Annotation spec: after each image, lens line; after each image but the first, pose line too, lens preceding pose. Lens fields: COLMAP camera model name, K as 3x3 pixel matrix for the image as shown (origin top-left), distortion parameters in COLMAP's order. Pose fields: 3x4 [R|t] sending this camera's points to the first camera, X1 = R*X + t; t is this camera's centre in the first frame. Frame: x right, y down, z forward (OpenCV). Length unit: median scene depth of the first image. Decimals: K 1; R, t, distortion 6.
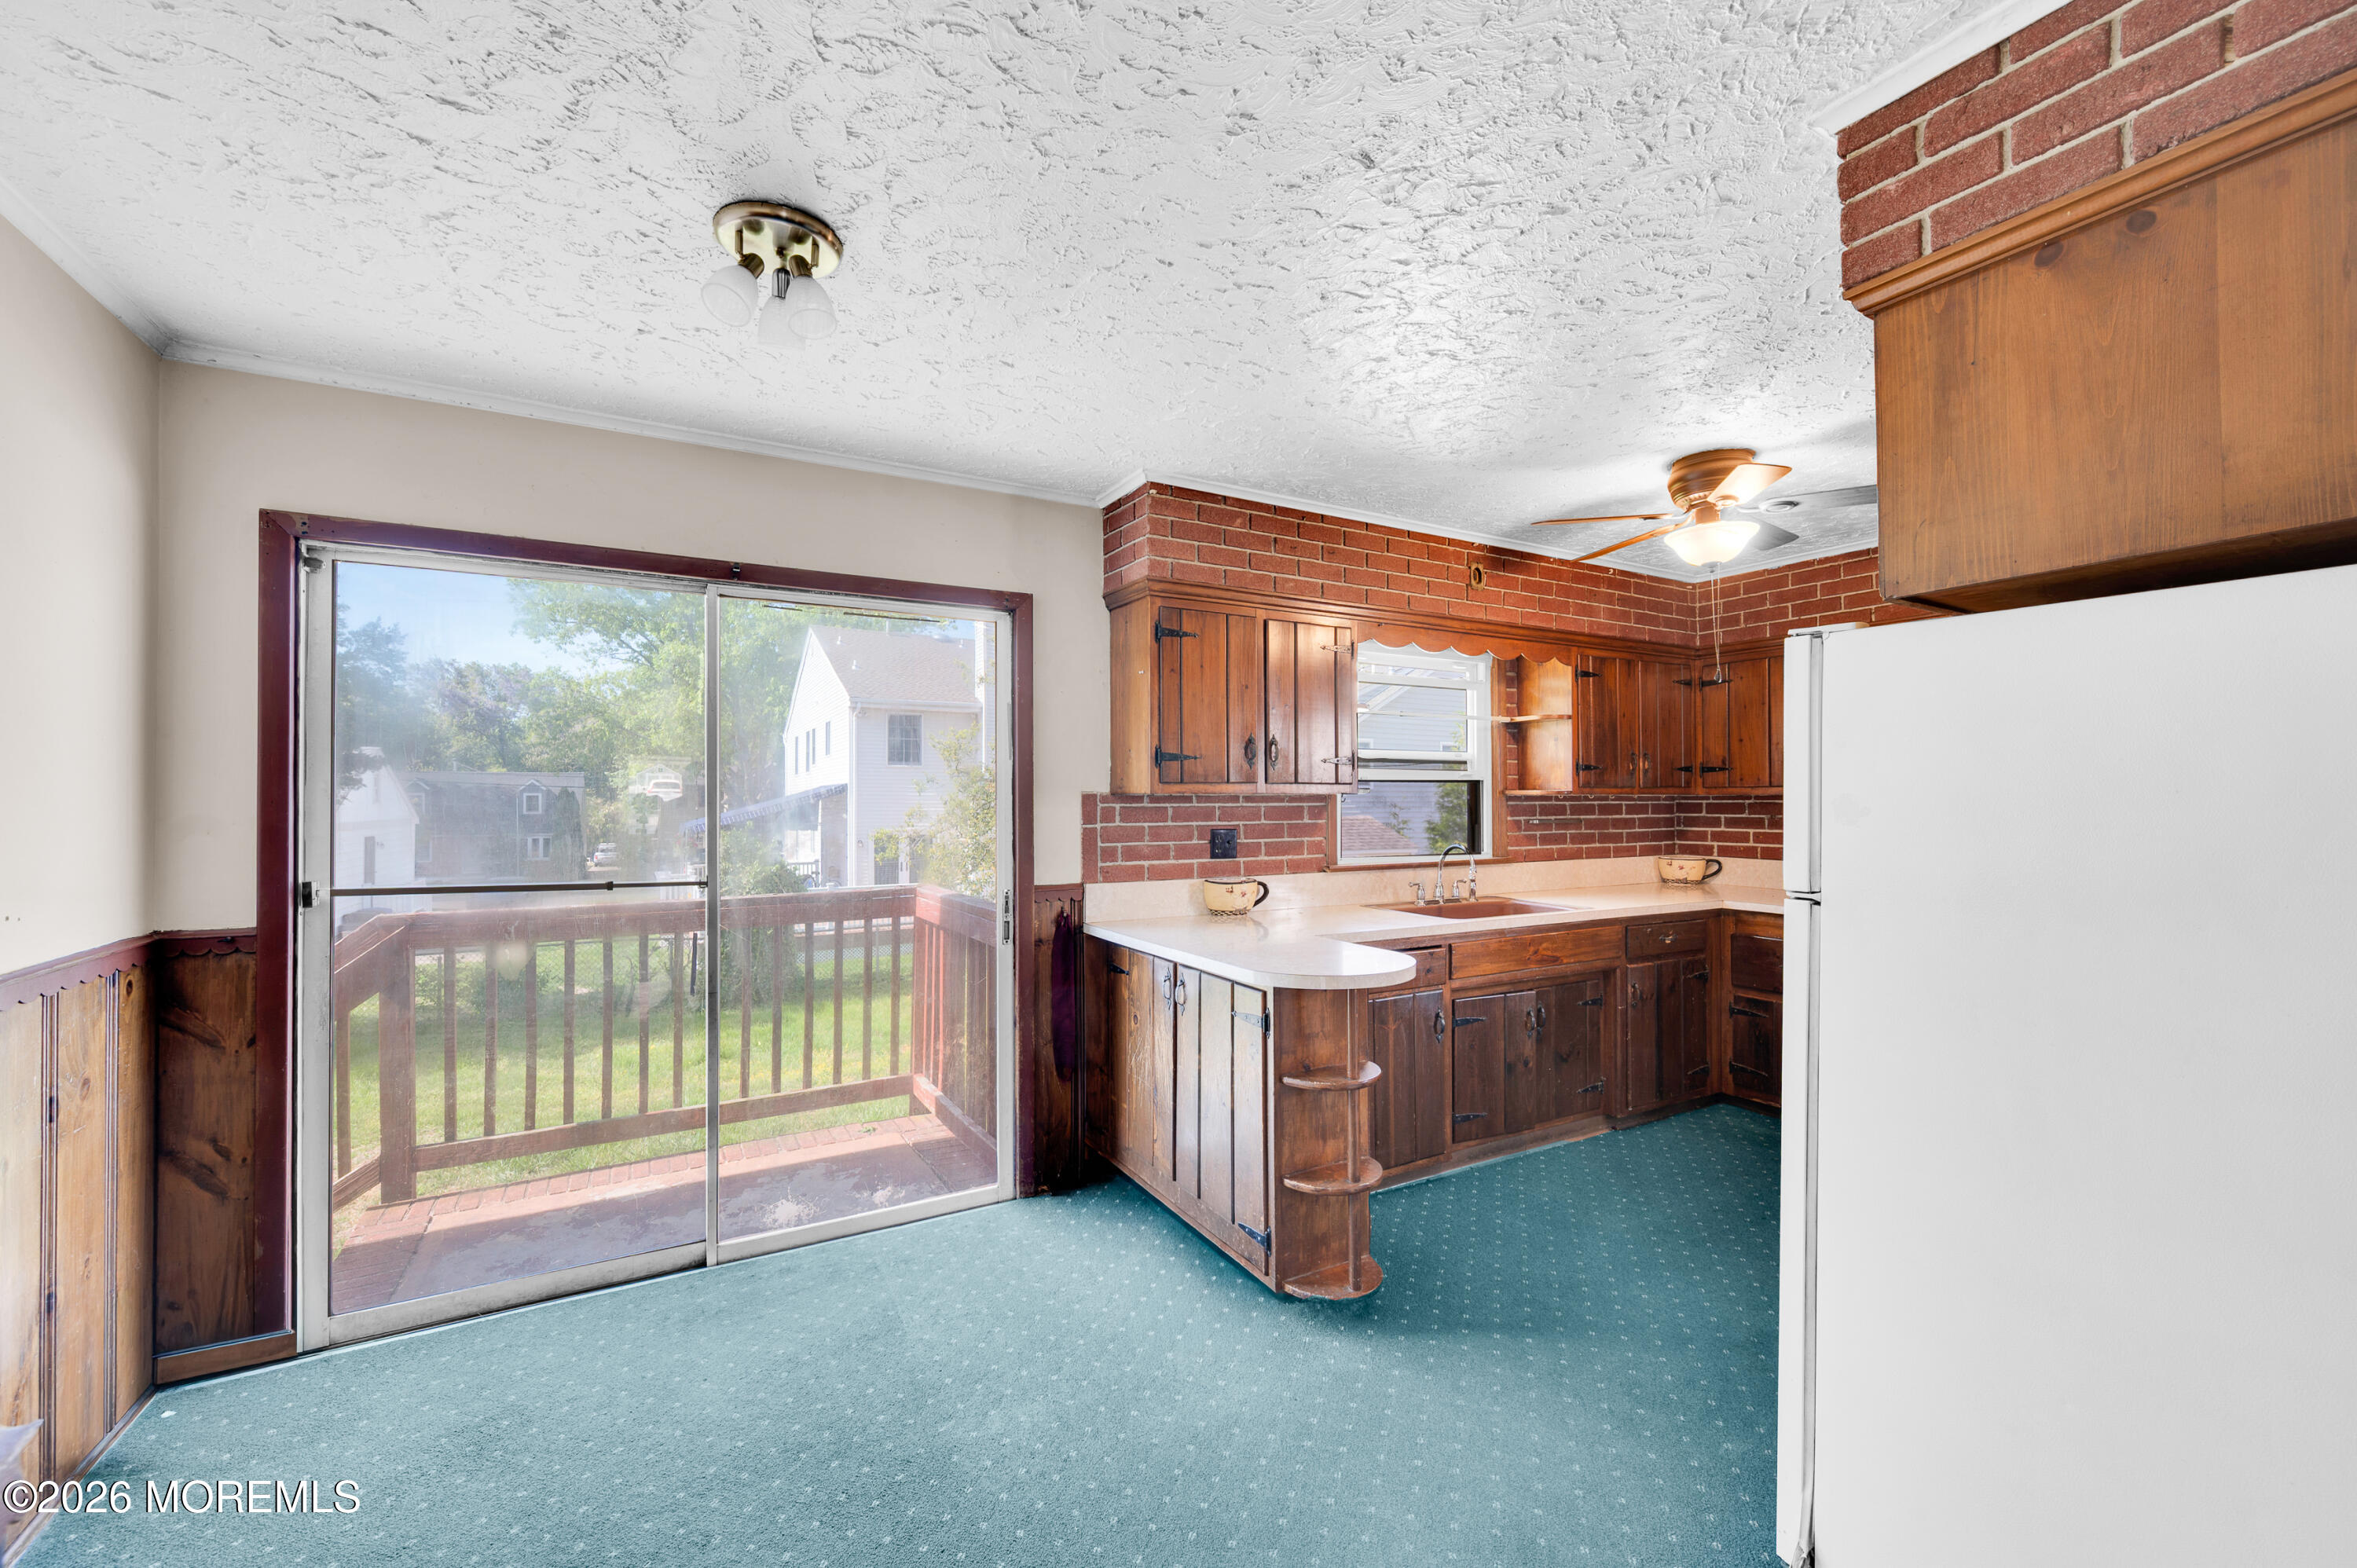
lens RADIAL K [[938.0, 0, 1182.1], [0, 938.0, 784.8], [0, 0, 1]] dist [-0.000614, -0.000027]
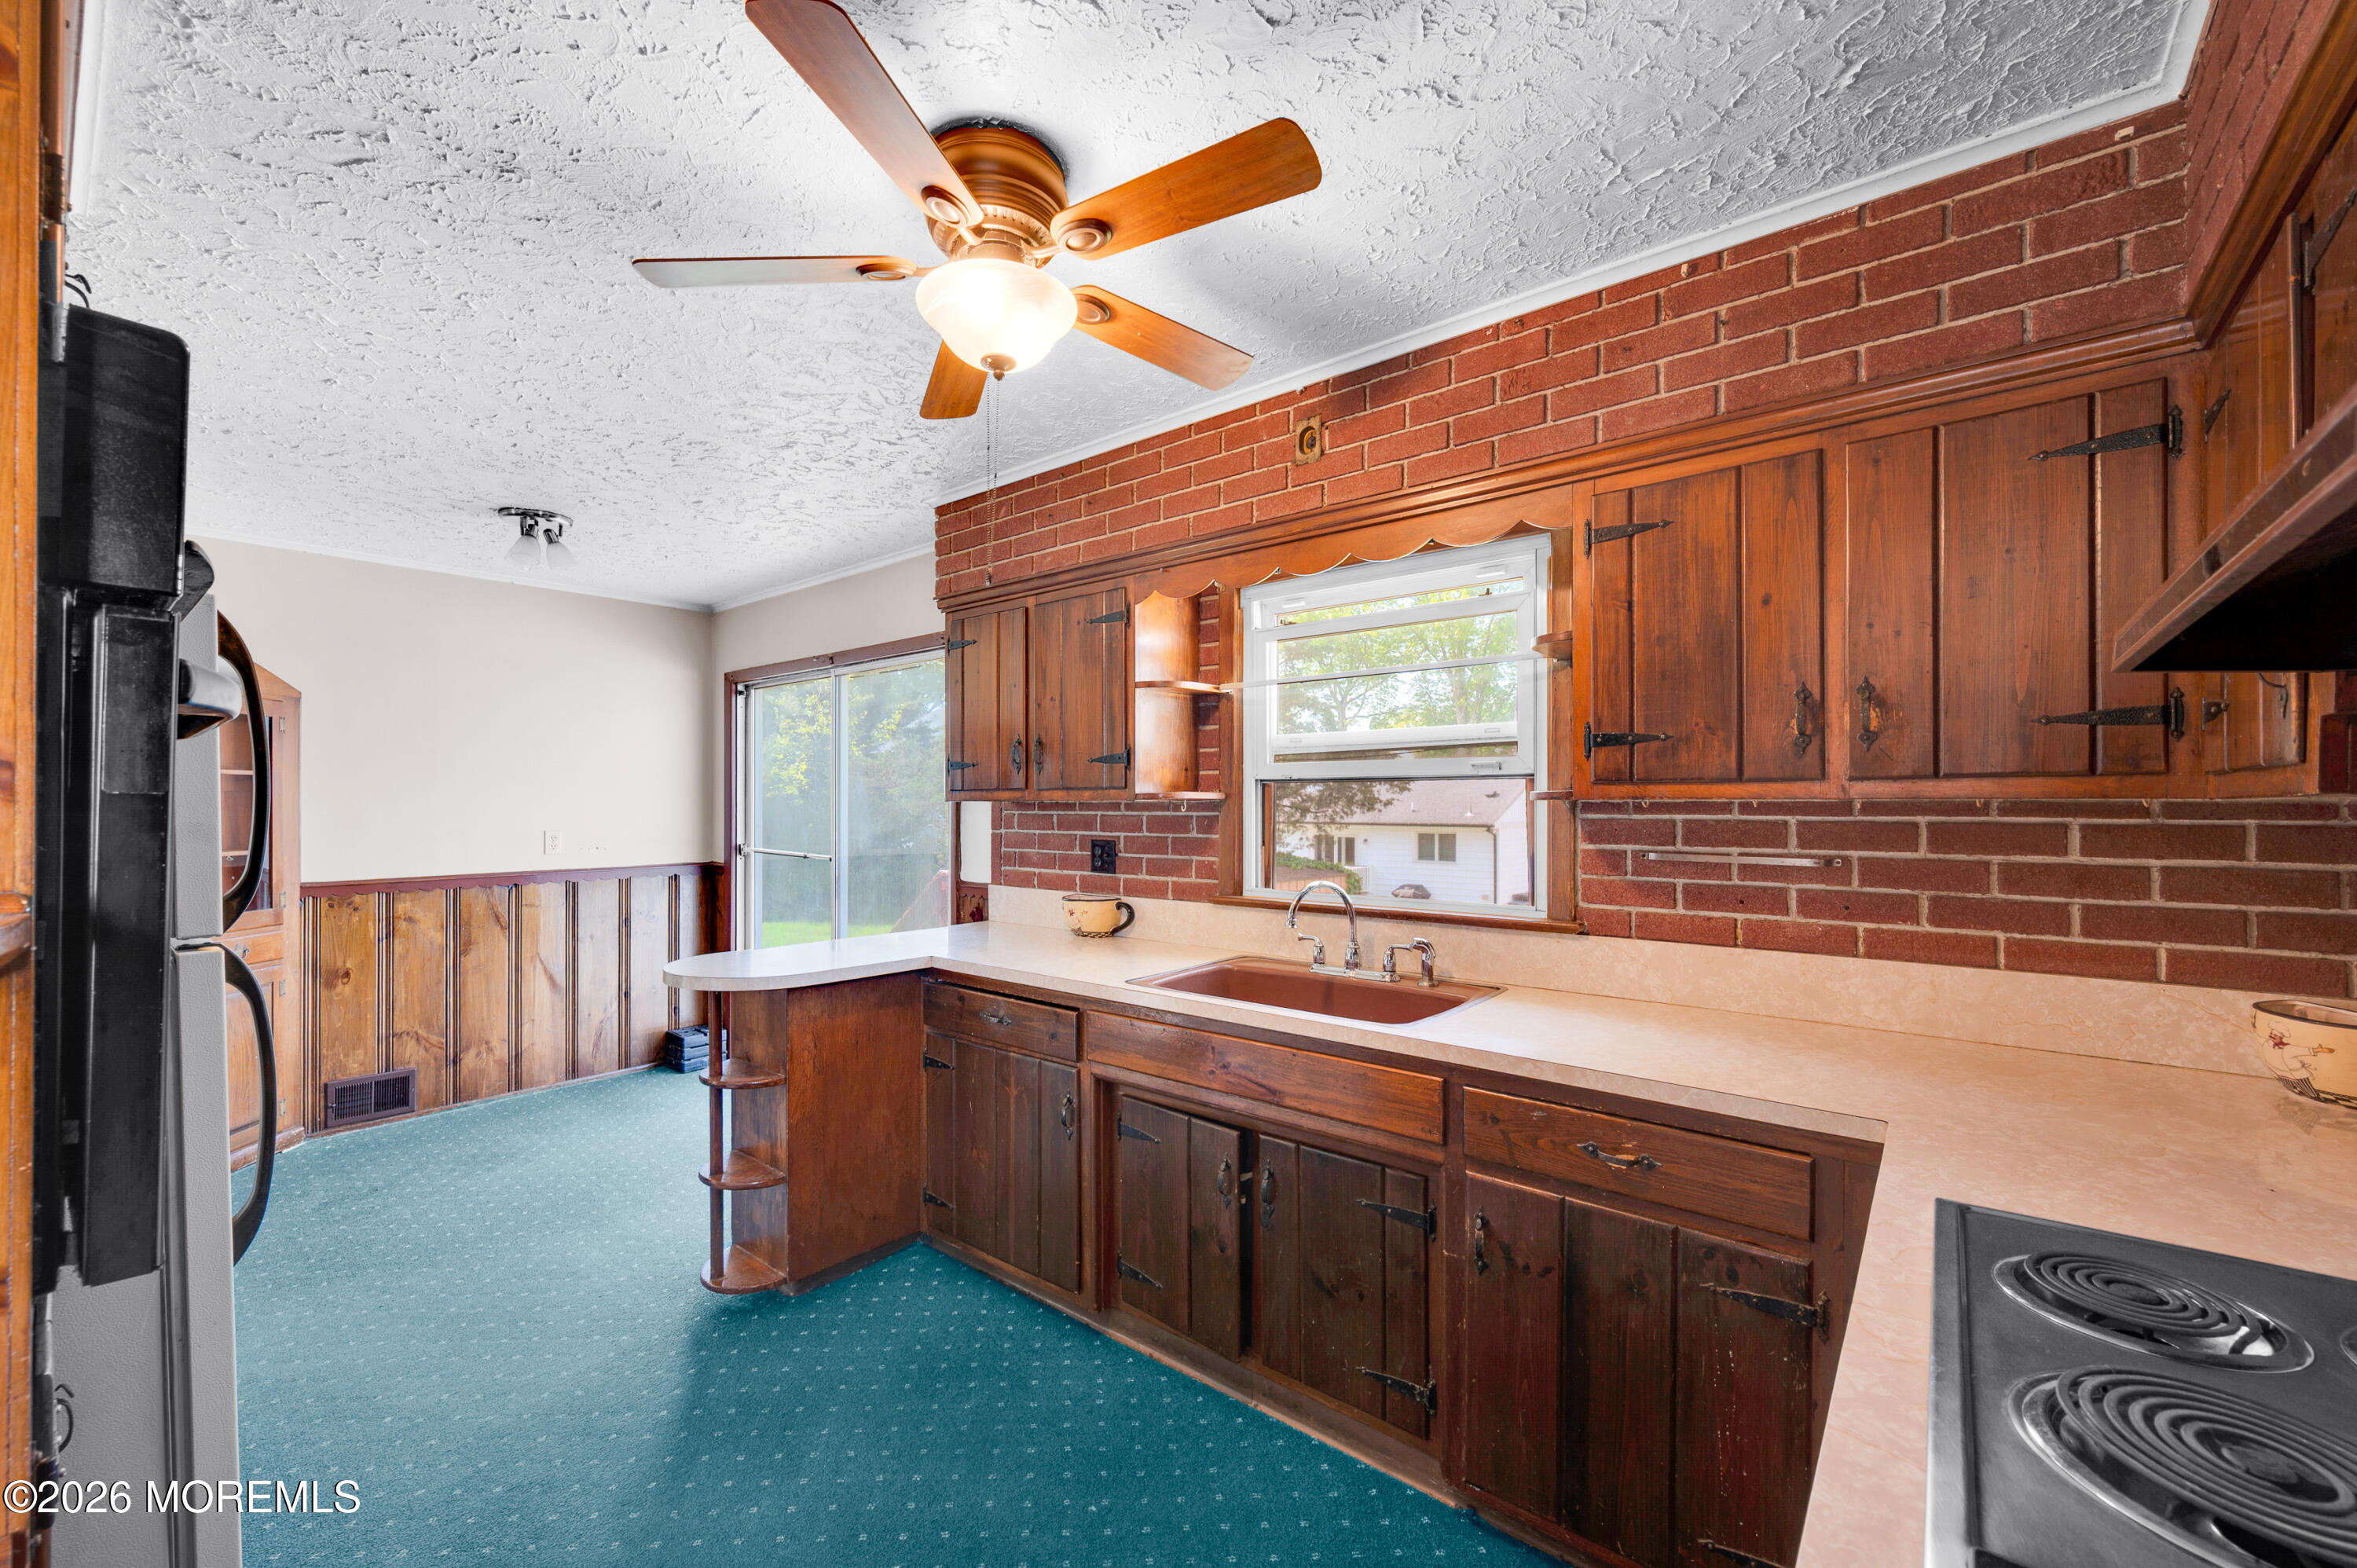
lens RADIAL K [[930.9, 0, 1179.2], [0, 930.9, 801.0], [0, 0, 1]] dist [0.000166, 0.000023]
pose [[0.368566, -0.003428, -0.929595, 0.891133], [0.011115, 0.999938, 0.000720, 0.009974], [0.929535, -0.010597, 0.368581, 0.737314]]
